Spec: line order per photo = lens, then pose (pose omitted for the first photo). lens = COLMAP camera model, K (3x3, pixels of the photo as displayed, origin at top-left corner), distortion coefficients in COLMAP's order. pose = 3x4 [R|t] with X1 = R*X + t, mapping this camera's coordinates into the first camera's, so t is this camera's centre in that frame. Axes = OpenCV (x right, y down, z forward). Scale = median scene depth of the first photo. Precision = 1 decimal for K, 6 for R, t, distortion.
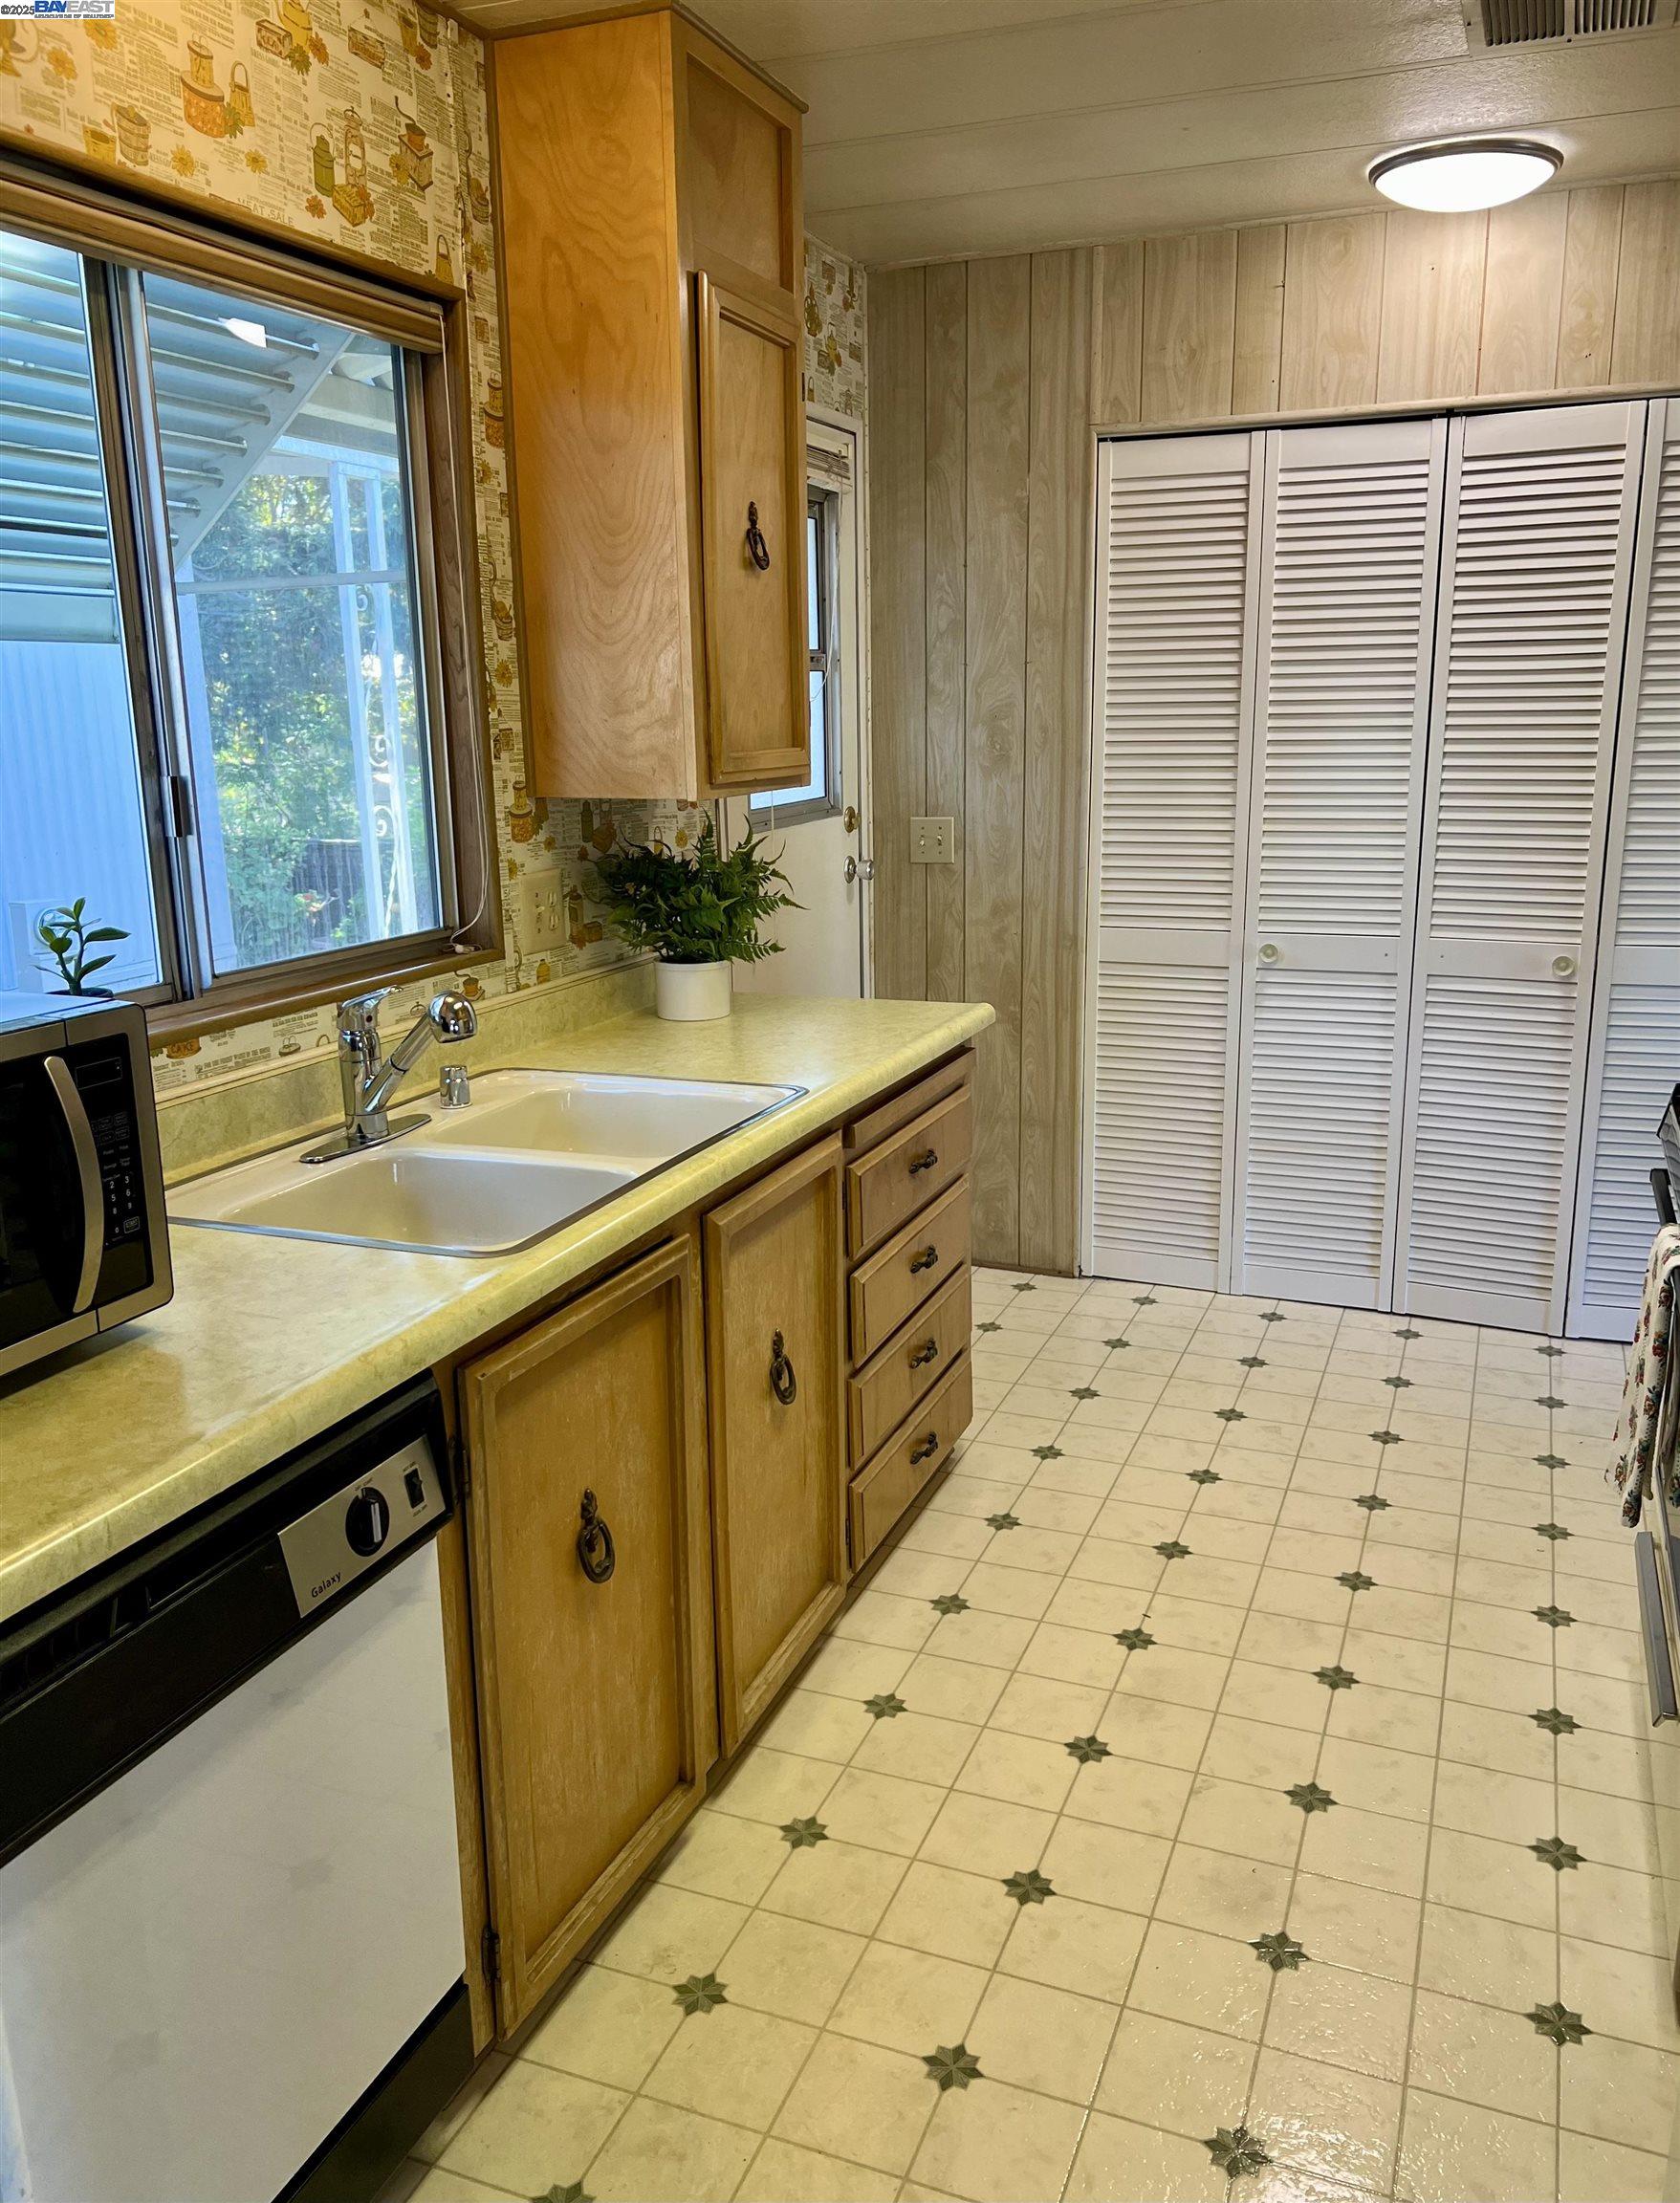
lens RADIAL K [[1701.1, 0, 827.3], [0, 1701.1, 1097.4], [0, 0, 1]] dist [0.008441, -0.015799]
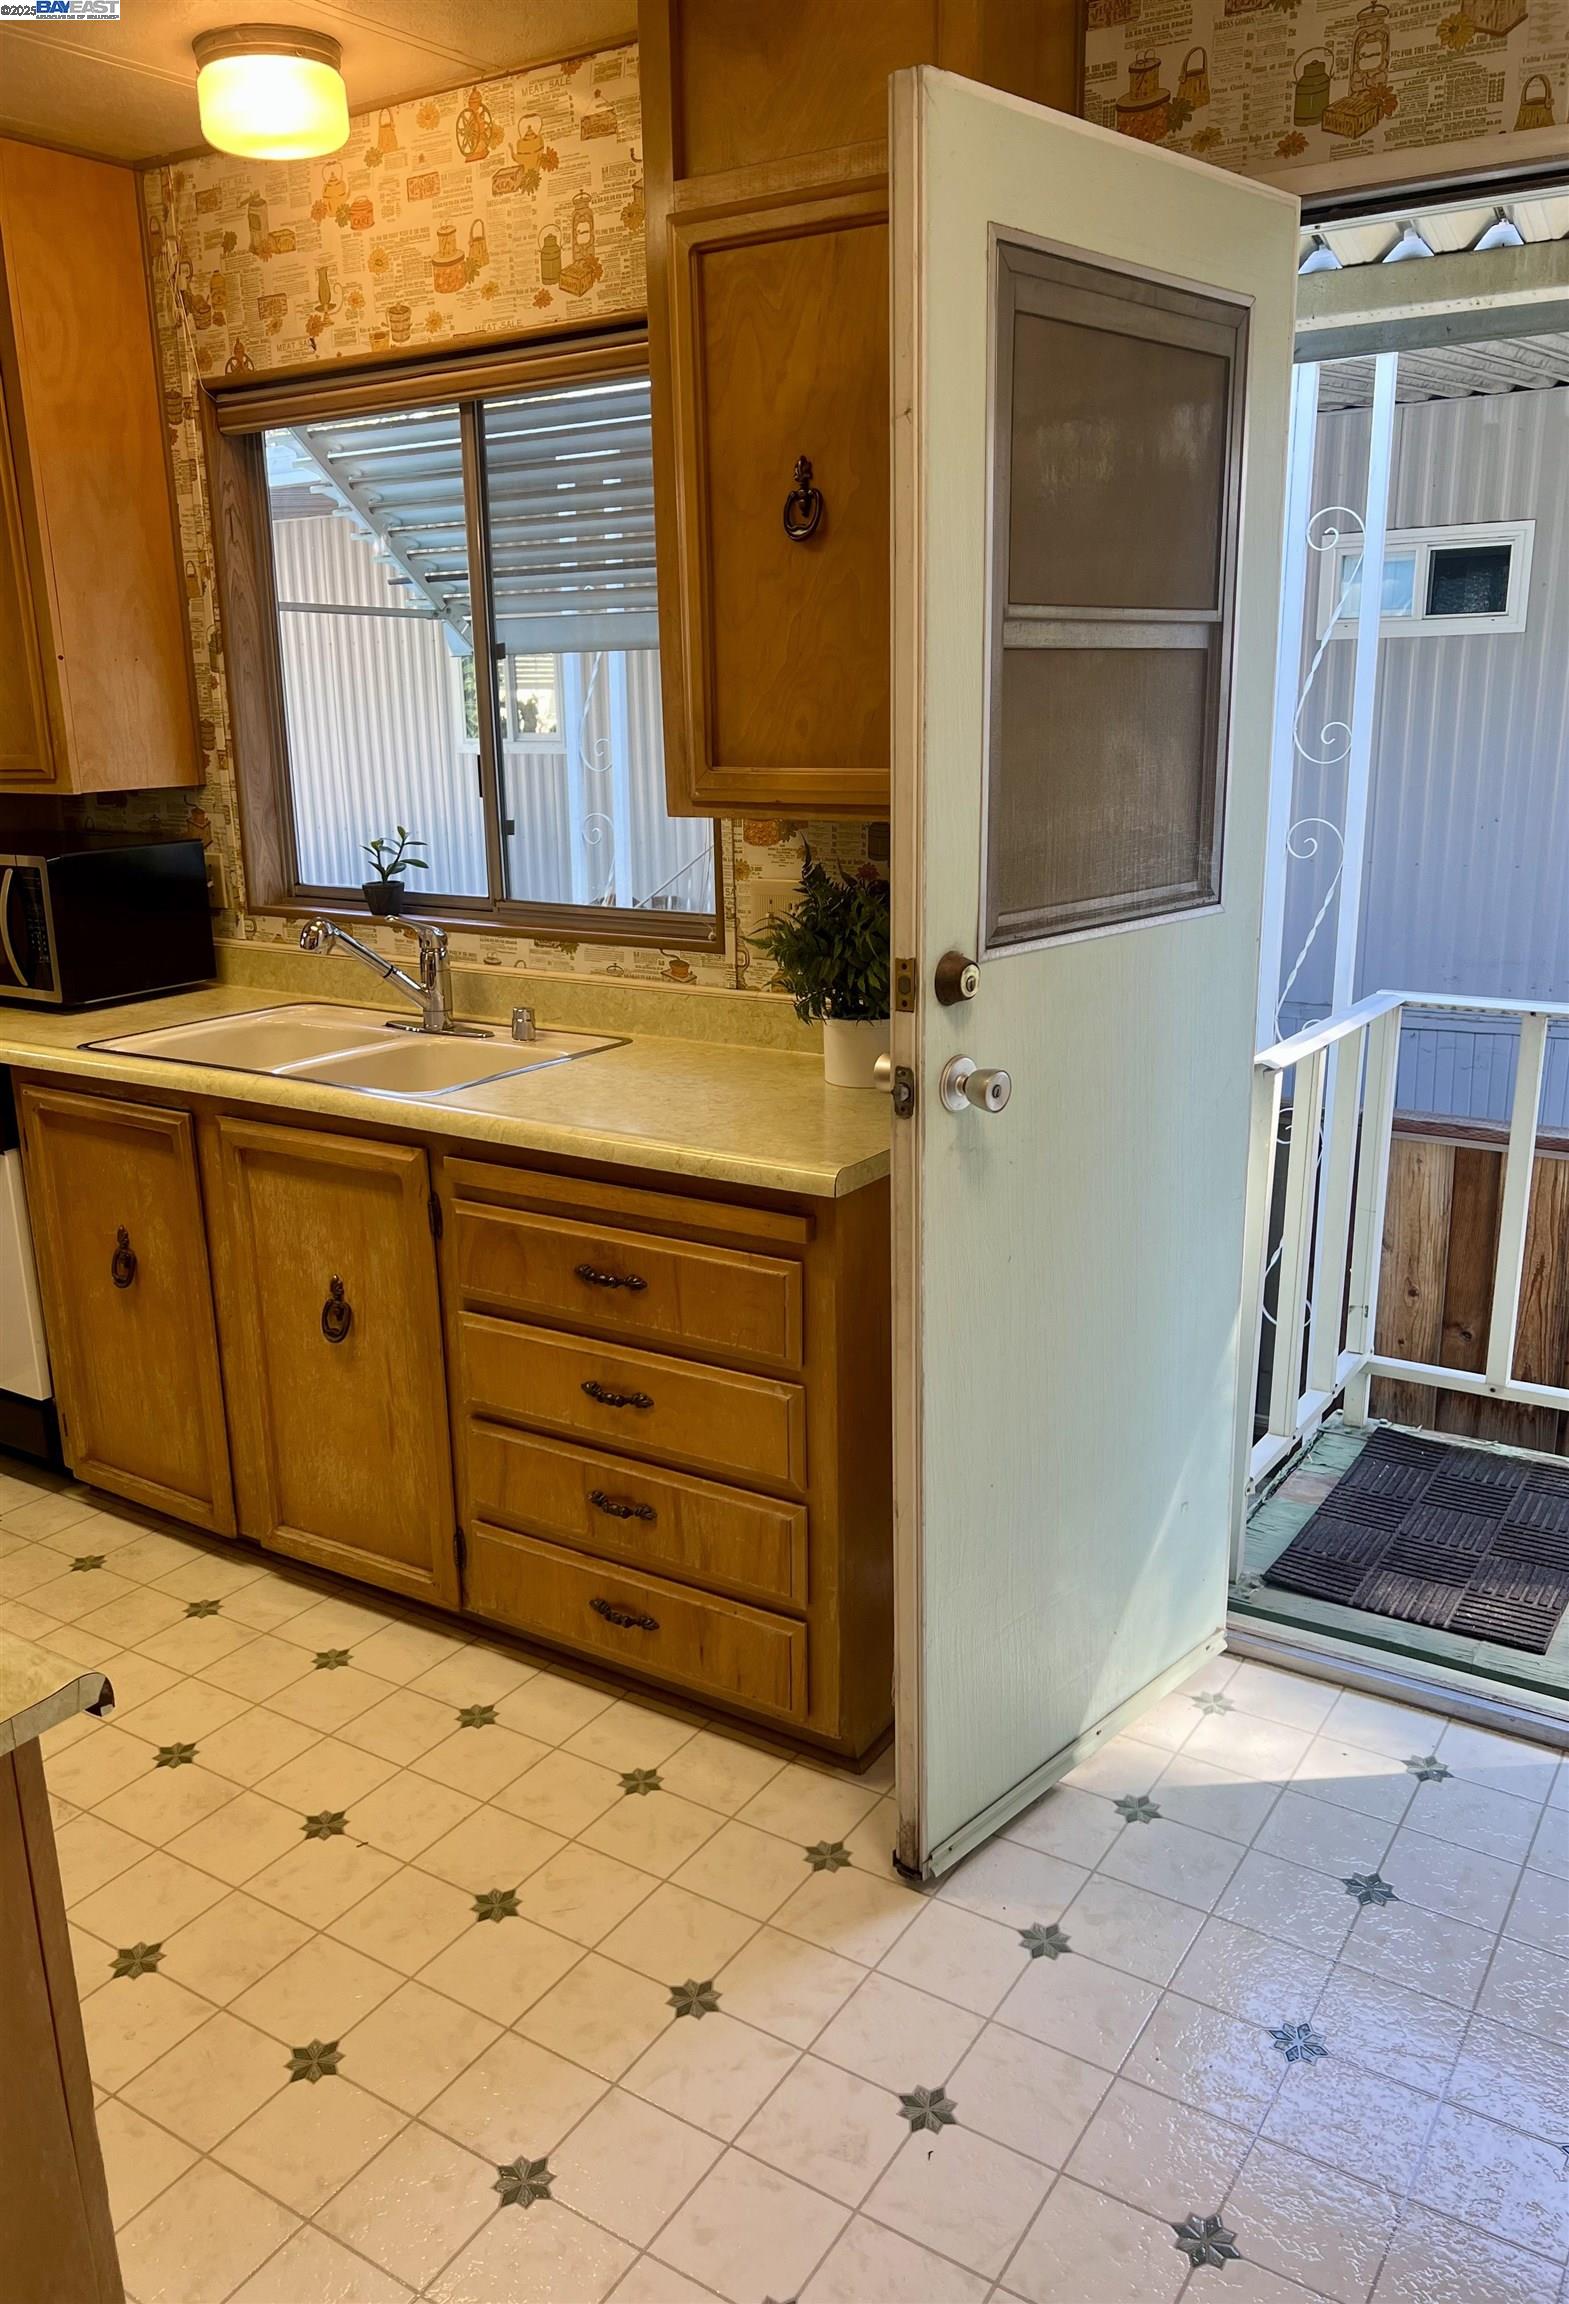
lens RADIAL K [[1760.8, 0, 773.4], [0, 1760.8, 1174.2], [0, 0, 1]] dist [0.010151, 0.002646]
pose [[-0.191075, 0.281450, -0.940360, 1.059037], [-0.202897, 0.925996, 0.318378, -0.380156], [0.960377, 0.251630, -0.119830, 1.486697]]
